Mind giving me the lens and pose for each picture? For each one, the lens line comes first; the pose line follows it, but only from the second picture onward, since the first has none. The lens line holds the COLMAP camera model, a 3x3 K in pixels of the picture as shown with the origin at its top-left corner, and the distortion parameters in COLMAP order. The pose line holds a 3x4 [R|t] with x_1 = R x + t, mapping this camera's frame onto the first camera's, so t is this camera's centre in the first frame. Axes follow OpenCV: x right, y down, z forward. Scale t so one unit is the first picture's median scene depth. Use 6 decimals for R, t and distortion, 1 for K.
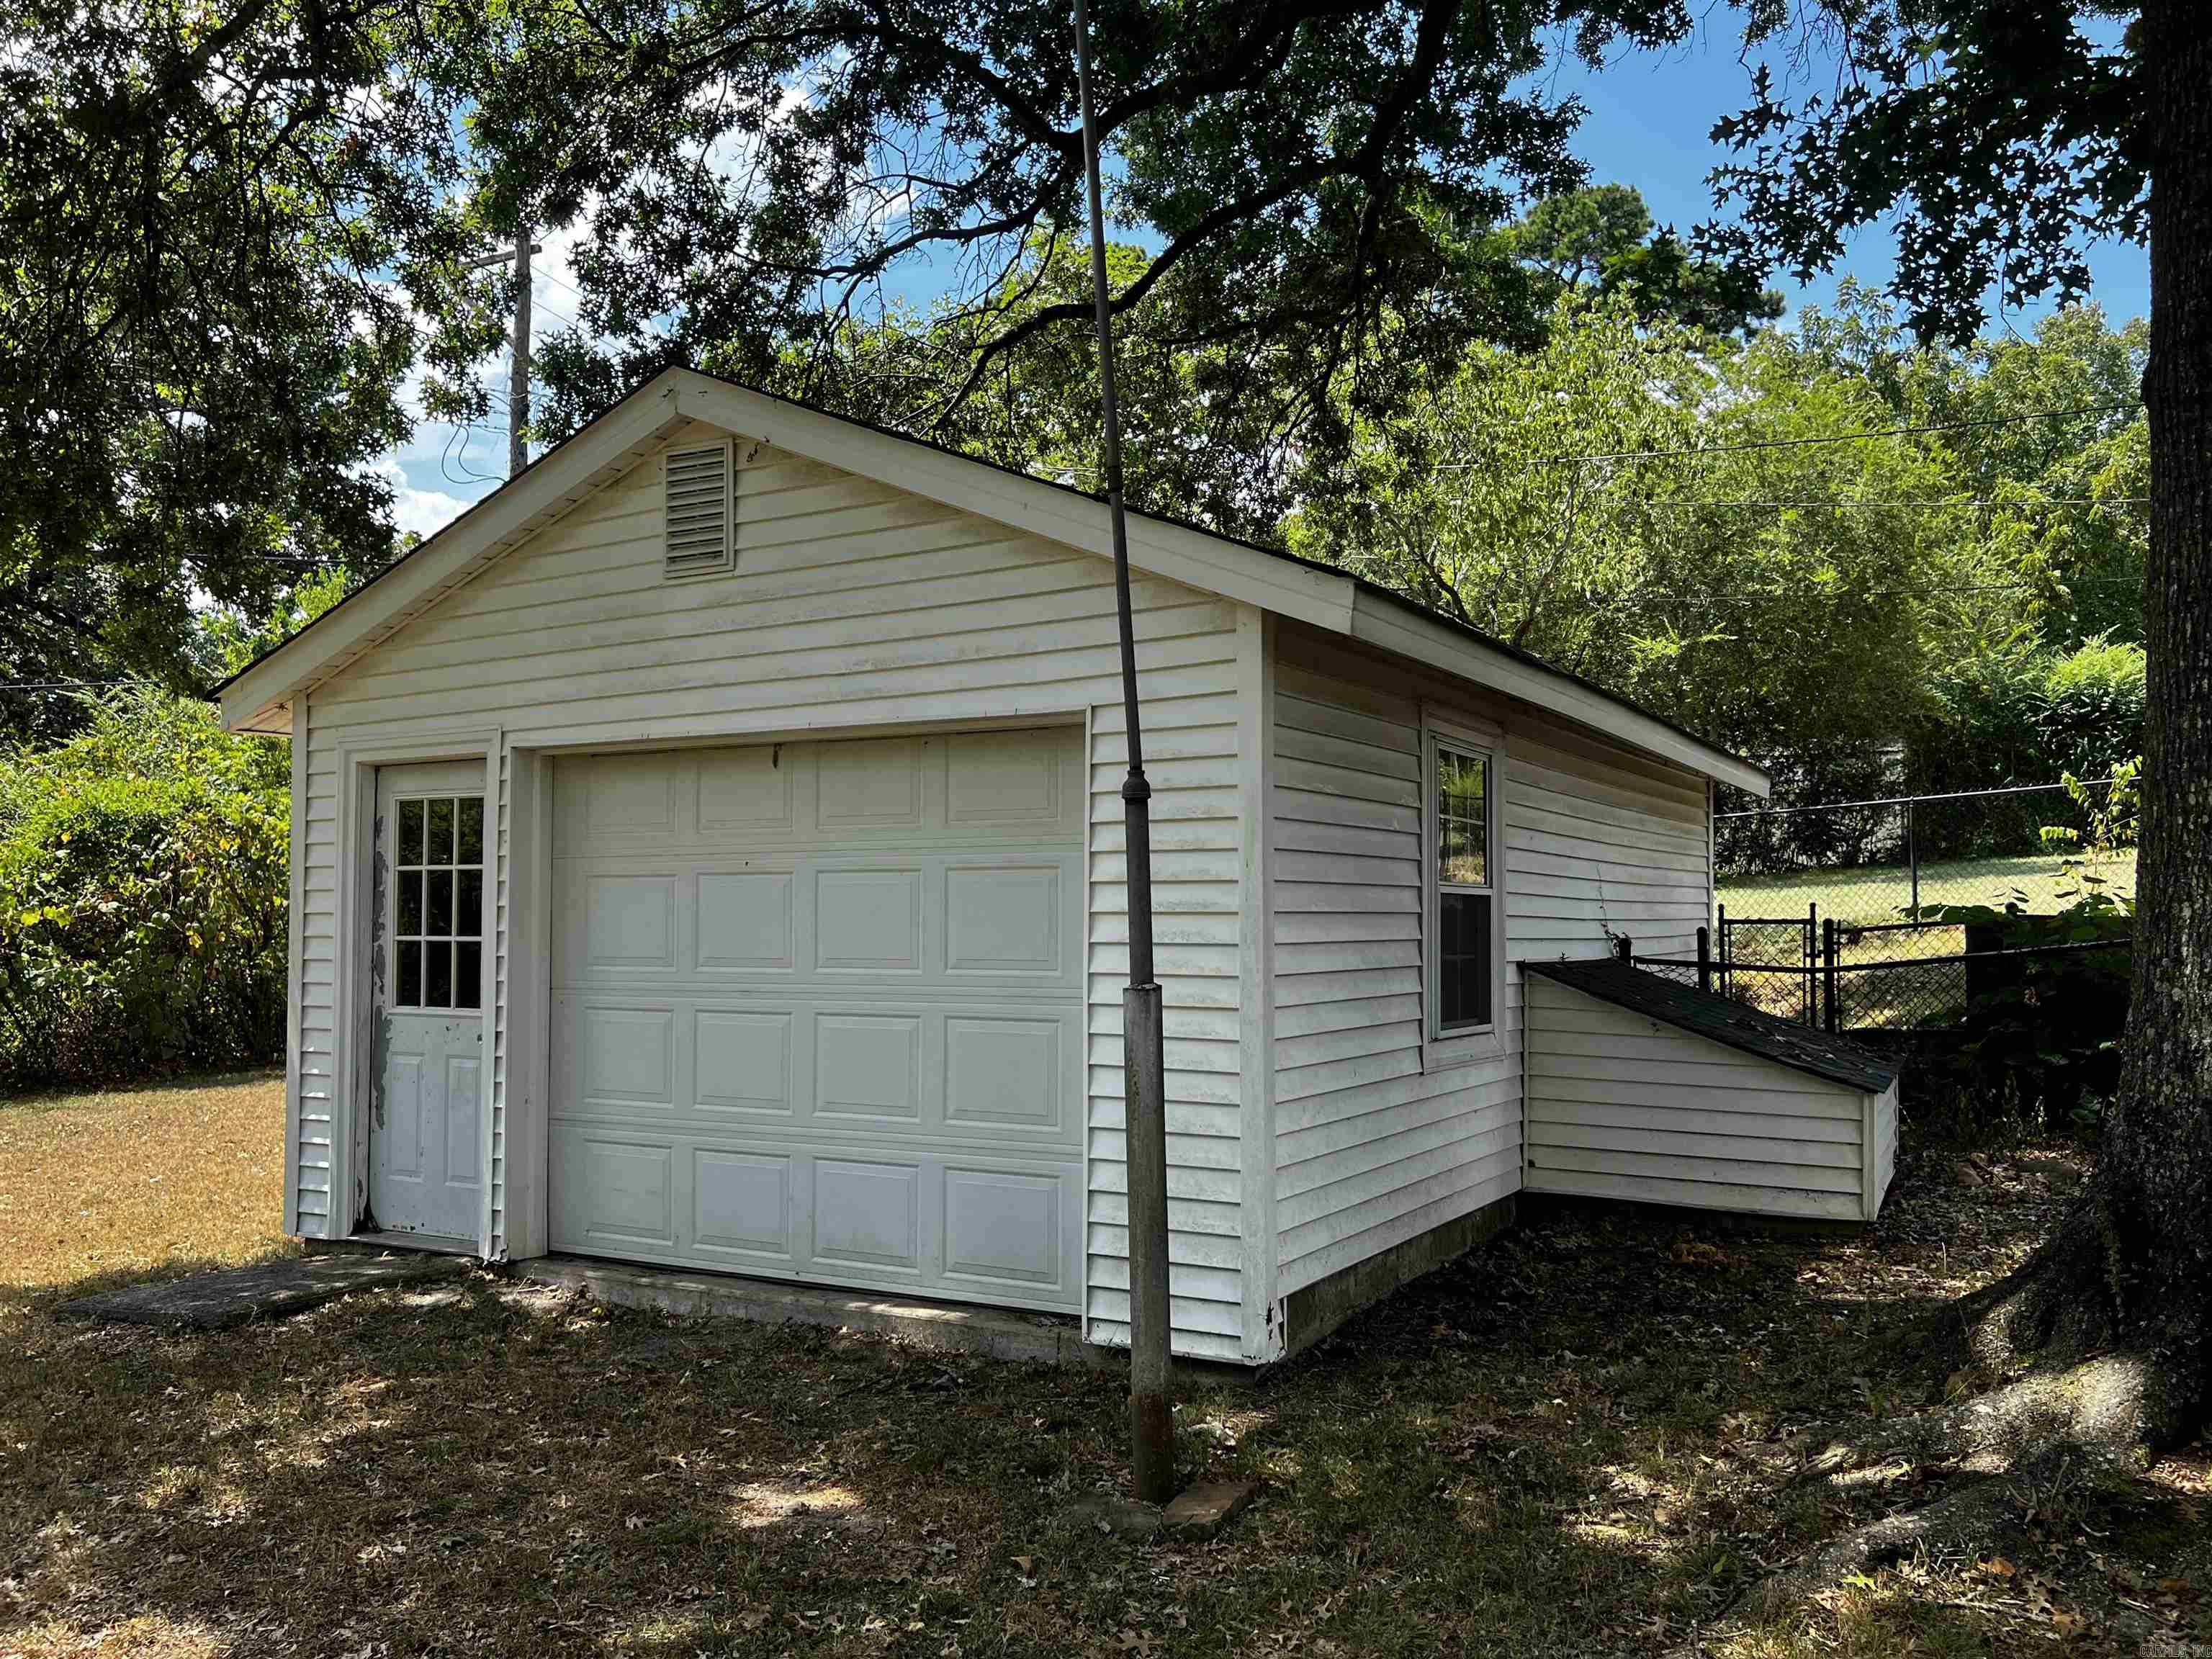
lens RADIAL K [[1695.5, 0, 1142.0], [0, 1695.5, 873.6], [0, 0, 1]] dist [0.033514, -0.005984]
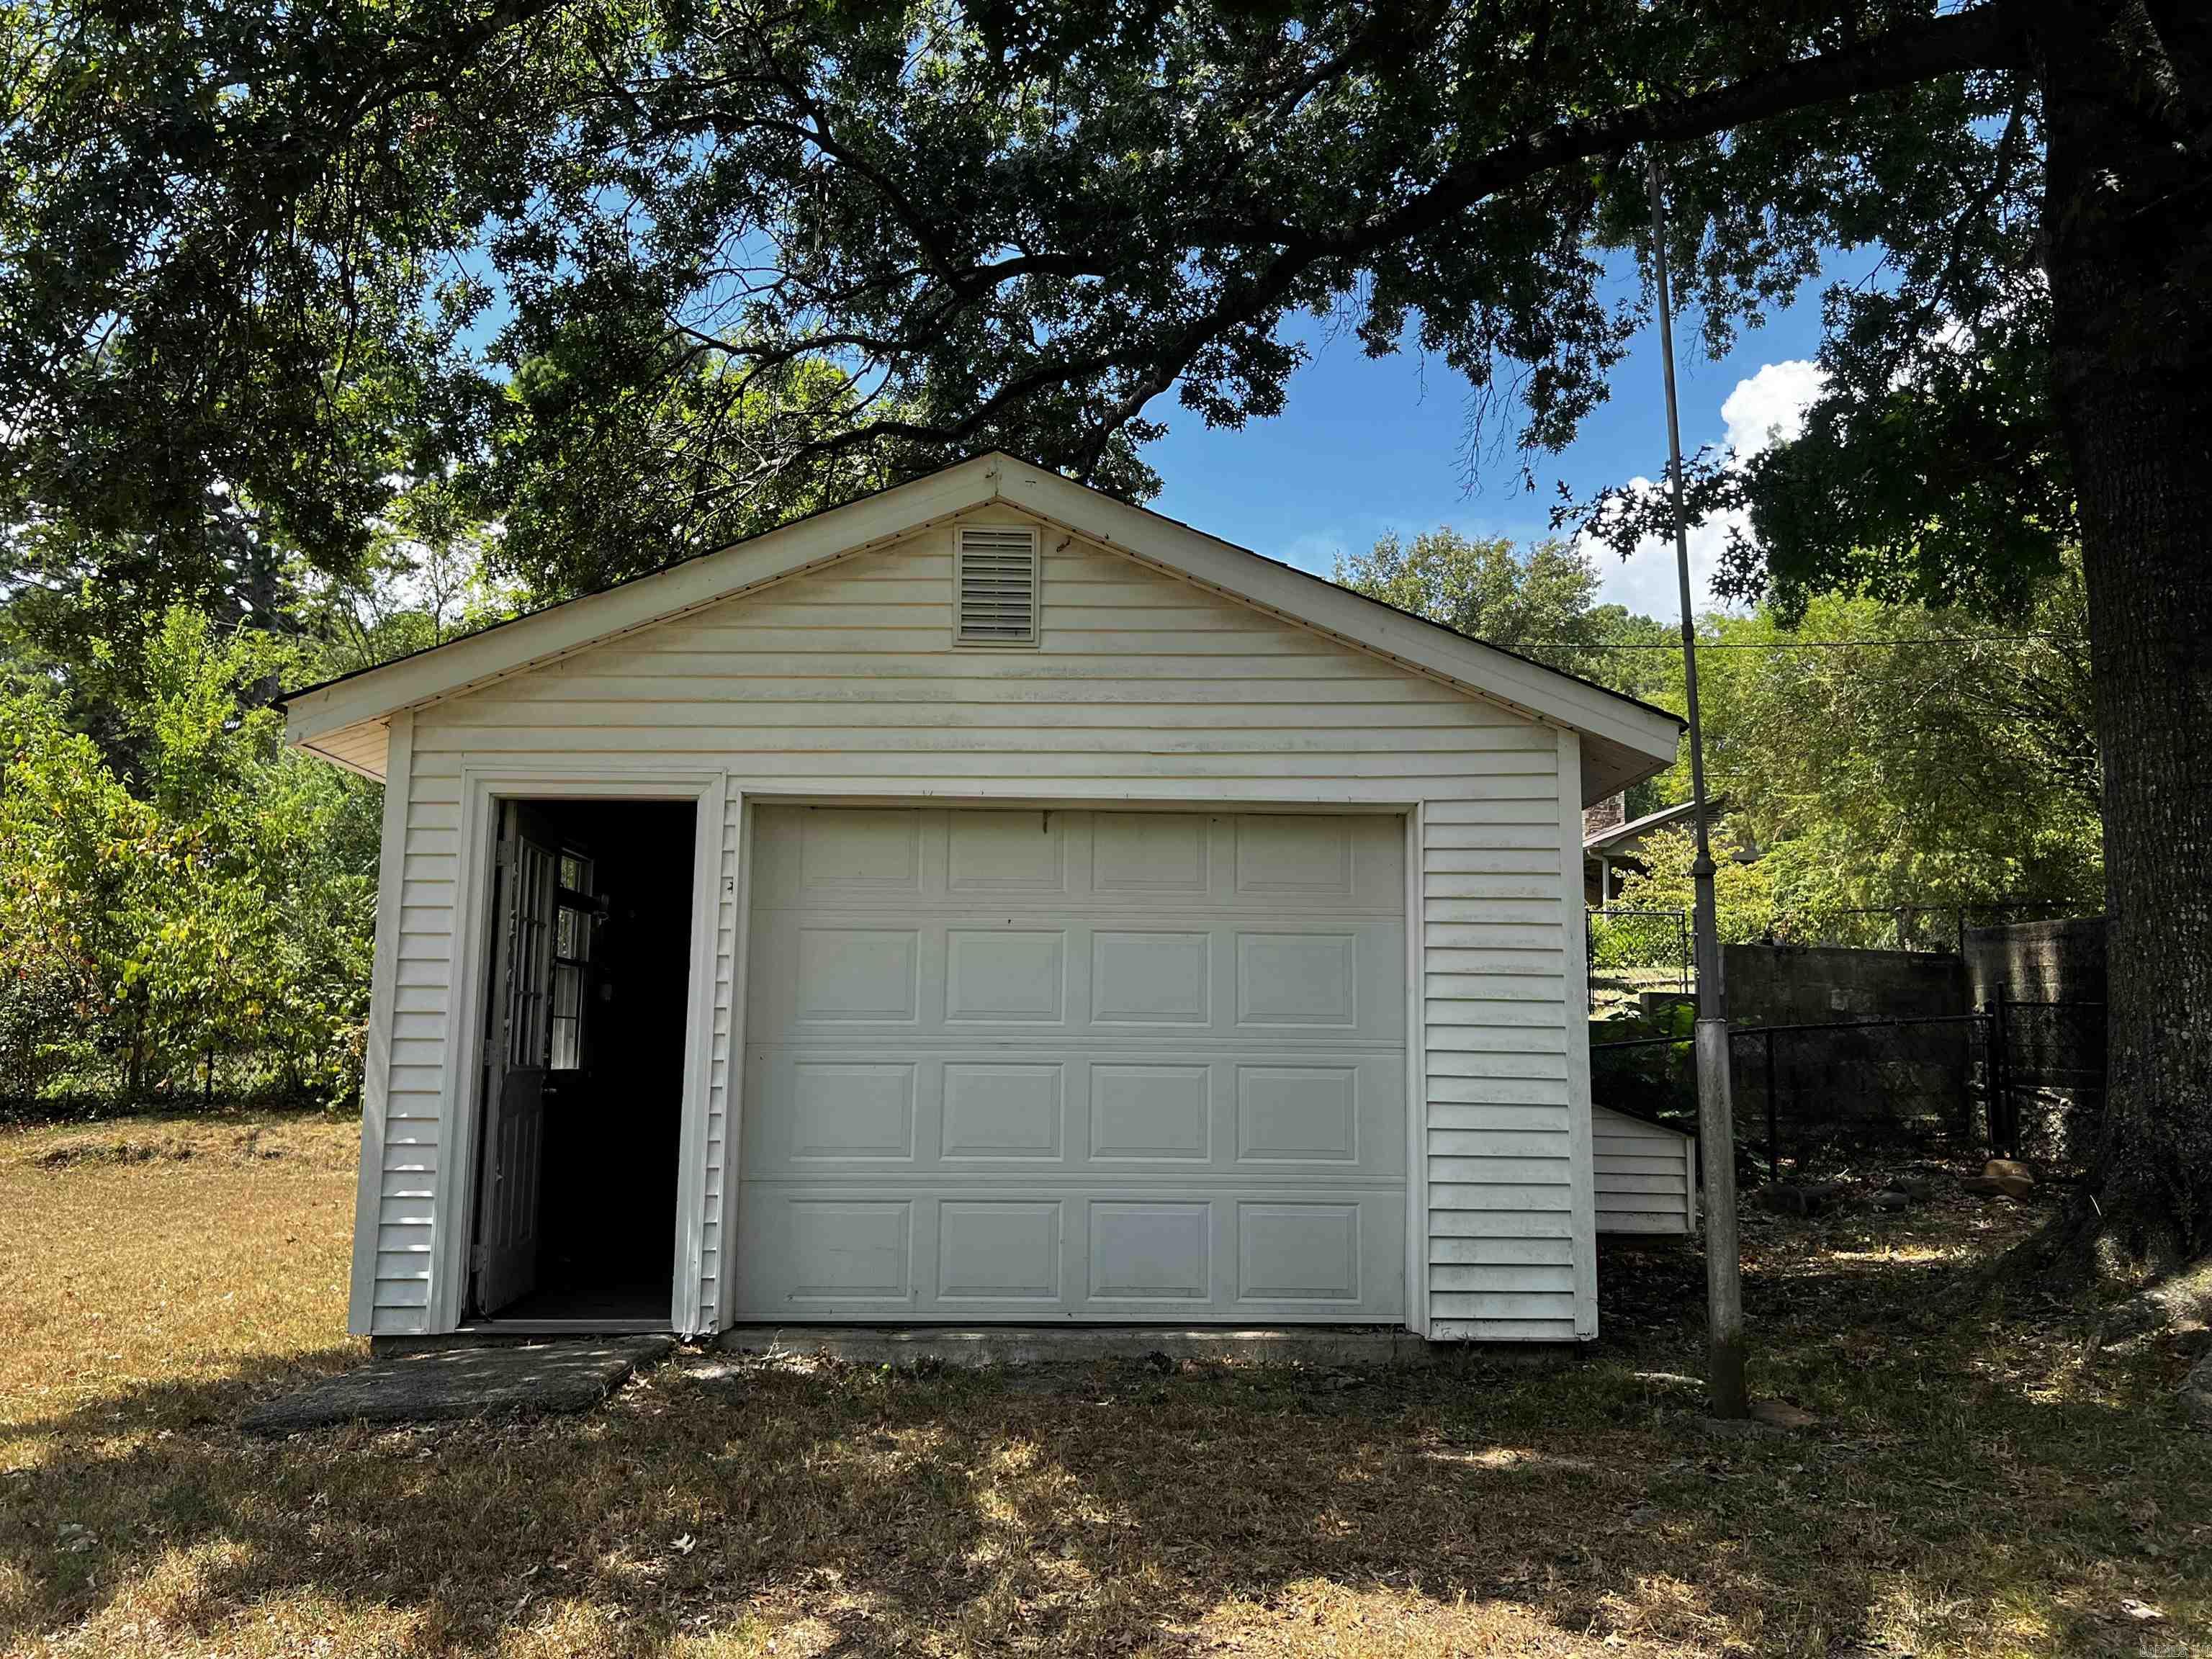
lens RADIAL K [[1695.5, 0, 1116.9], [0, 1695.5, 826.1], [0, 0, 1]] dist [0.033514, -0.005984]
pose [[0.862848, 0.077617, 0.499469, -0.704752], [-0.024525, 0.993405, -0.112006, 0.051570], [-0.504869, 0.084395, 0.859061, 0.060759]]
